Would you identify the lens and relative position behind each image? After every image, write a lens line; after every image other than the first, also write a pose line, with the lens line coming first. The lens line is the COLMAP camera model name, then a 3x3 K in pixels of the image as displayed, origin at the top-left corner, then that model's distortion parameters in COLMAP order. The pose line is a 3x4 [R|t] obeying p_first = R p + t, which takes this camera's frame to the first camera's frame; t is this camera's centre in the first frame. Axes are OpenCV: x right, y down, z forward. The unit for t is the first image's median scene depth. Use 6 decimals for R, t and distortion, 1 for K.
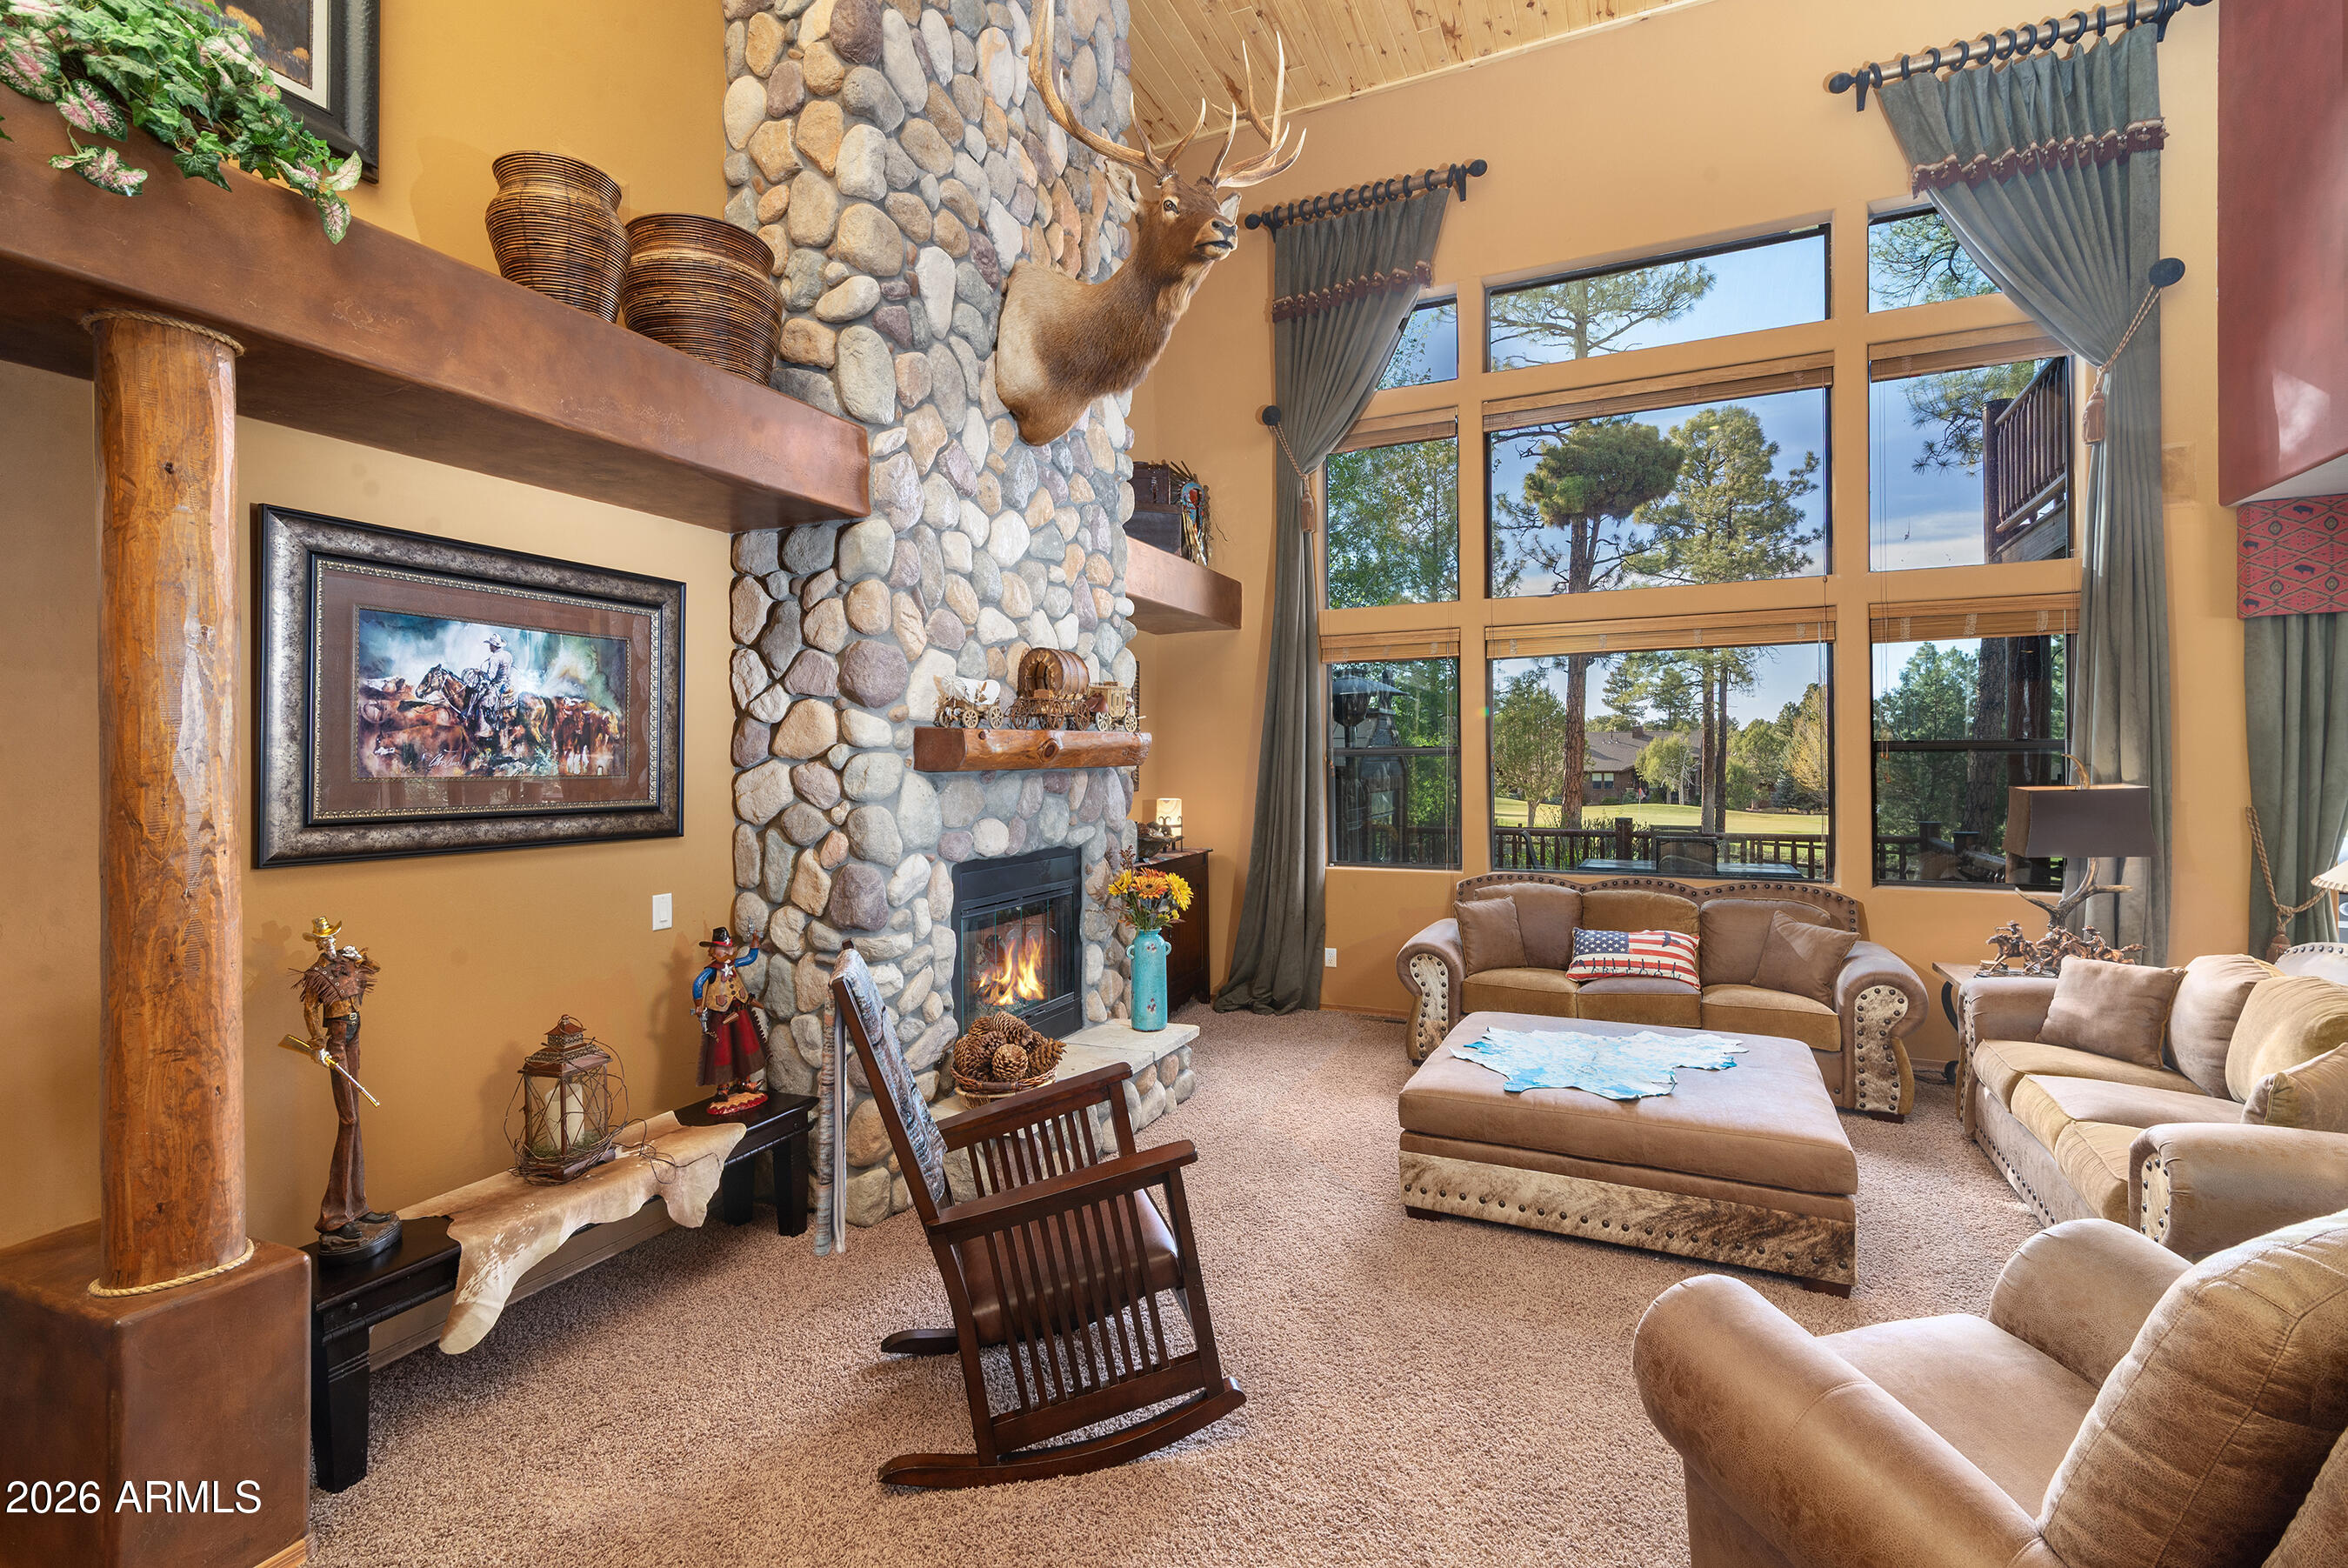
lens RADIAL K [[1069.6, 0, 1180.3], [0, 1069.6, 773.1], [0, 0, 1]] dist [0.007704, 0.000164]
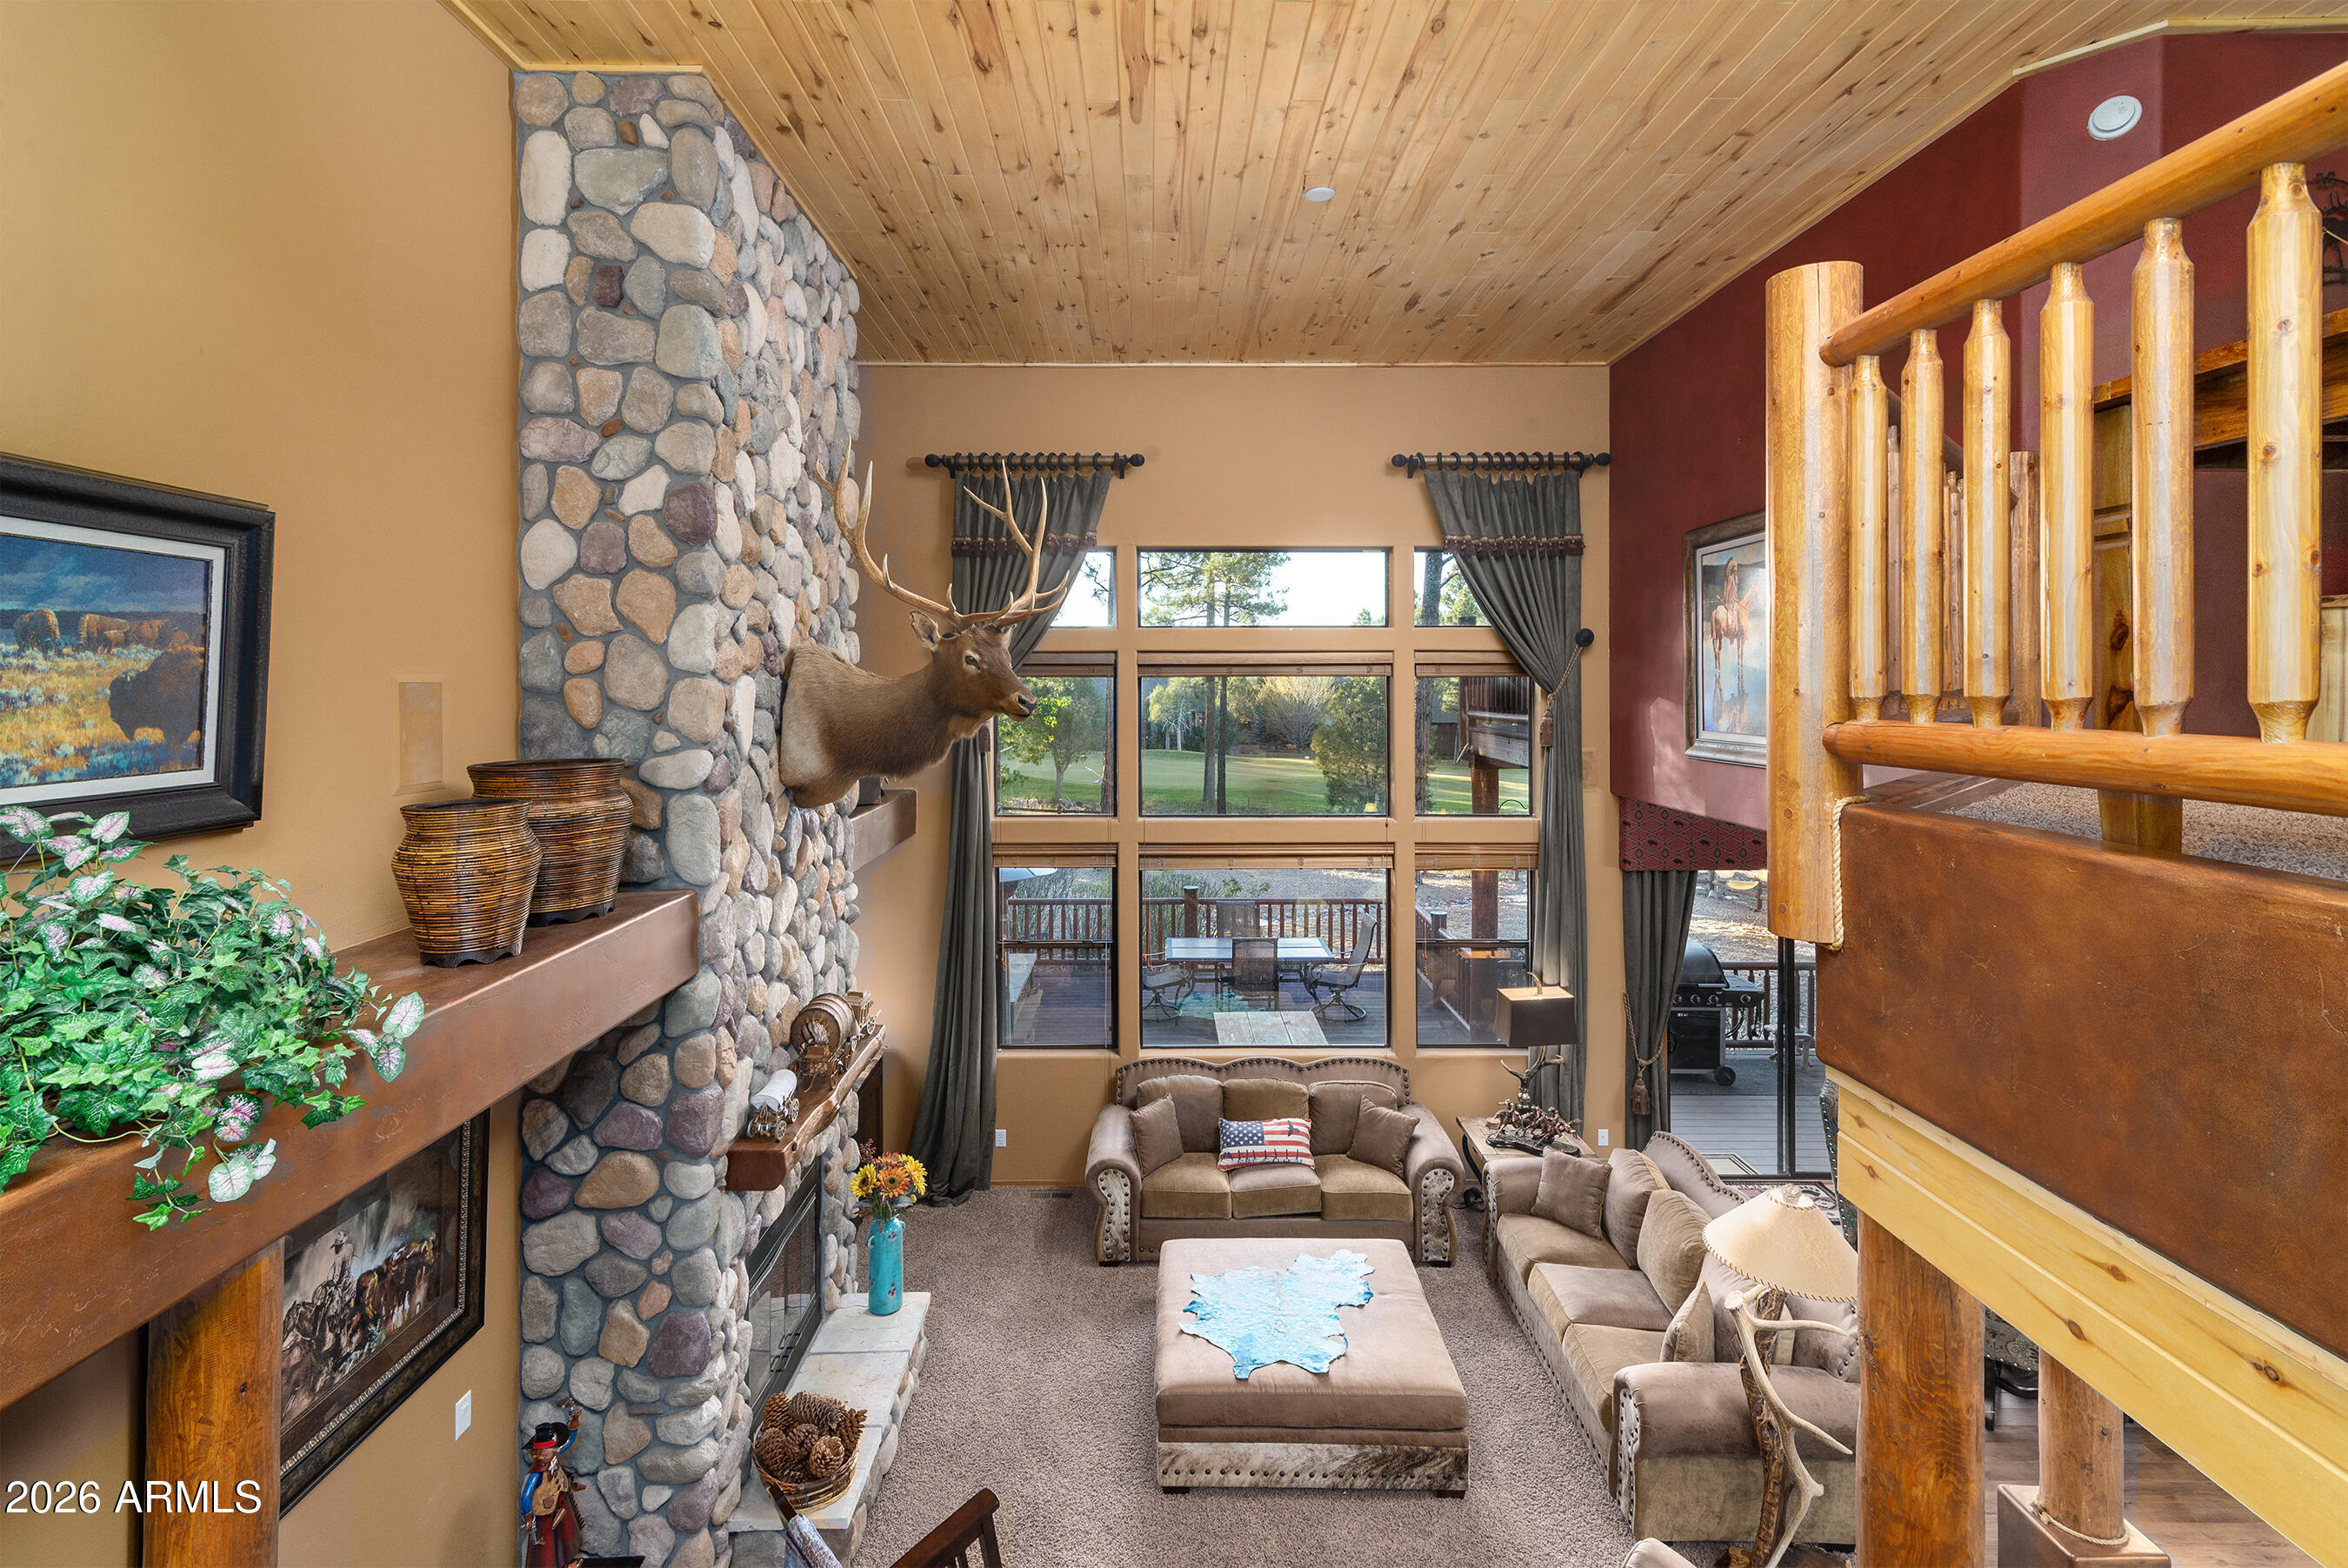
lens RADIAL K [[1088.2, 0, 1177.6], [0, 1088.2, 684.3], [0, 0, 1]] dist [0.002750, -0.000460]
pose [[0.903690, 0.009959, 0.428071, -0.317954], [-0.004869, 0.999904, -0.012986, -0.500526], [-0.428160, 0.009651, 0.903652, -0.161838]]
